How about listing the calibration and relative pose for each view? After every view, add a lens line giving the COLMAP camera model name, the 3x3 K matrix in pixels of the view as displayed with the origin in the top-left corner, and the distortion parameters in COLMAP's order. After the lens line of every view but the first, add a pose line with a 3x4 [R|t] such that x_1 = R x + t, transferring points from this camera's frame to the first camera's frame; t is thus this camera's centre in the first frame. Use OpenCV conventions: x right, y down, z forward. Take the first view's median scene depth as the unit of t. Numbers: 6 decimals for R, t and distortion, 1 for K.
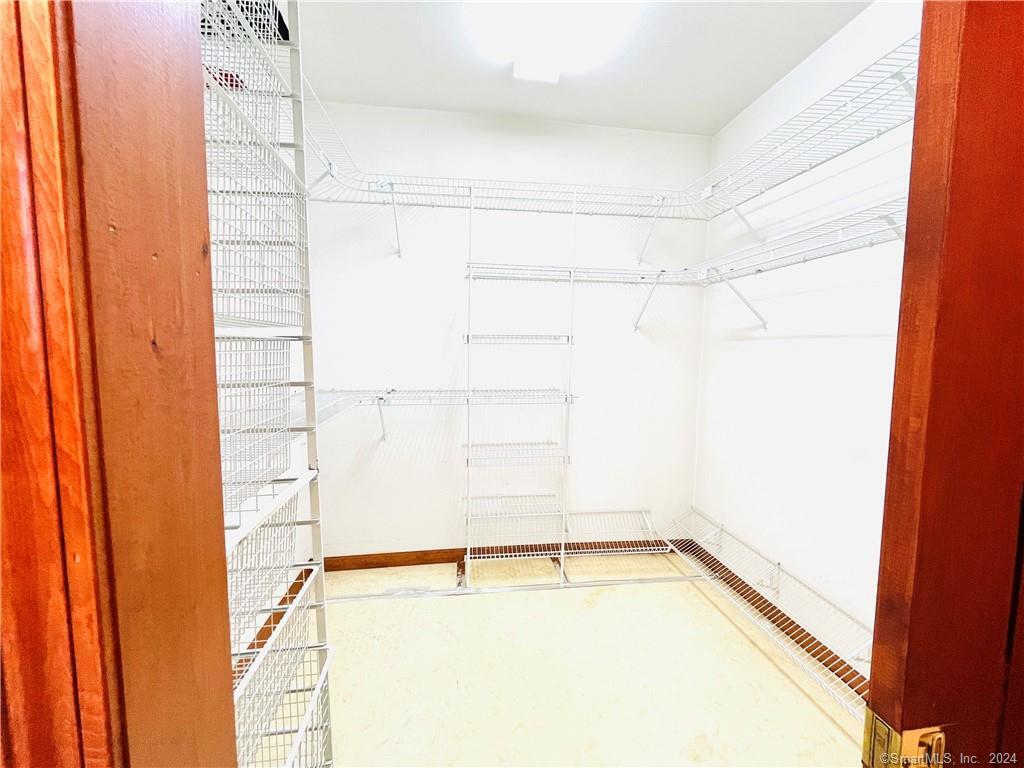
lens RADIAL K [[424.7, 0, 510.4], [0, 424.7, 382.7], [0, 0, 1]] dist [-0.006753, 0.000958]
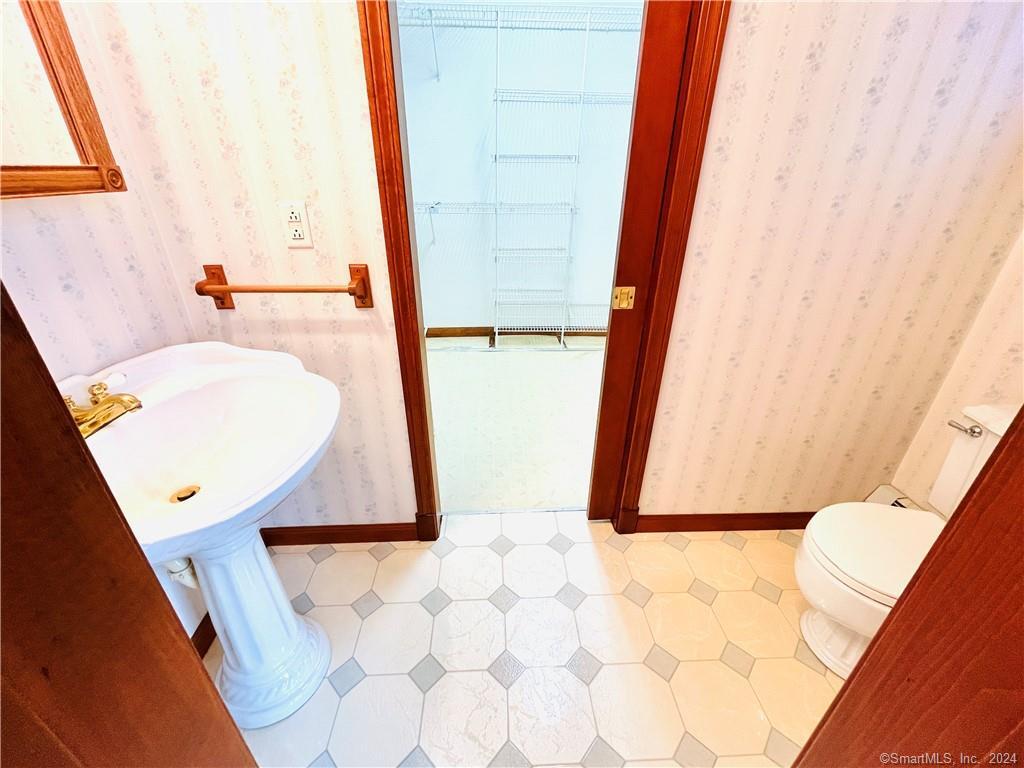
lens RADIAL K [[424.7, 0, 510.3], [0, 424.7, 384.4], [0, 0, 1]] dist [-0.006753, 0.000958]
pose [[0.996569, 0.038757, -0.073132, 0.057899], [-0.008592, 0.927257, 0.374327, 0.045775], [0.082320, -0.372415, 0.924408, -0.391398]]
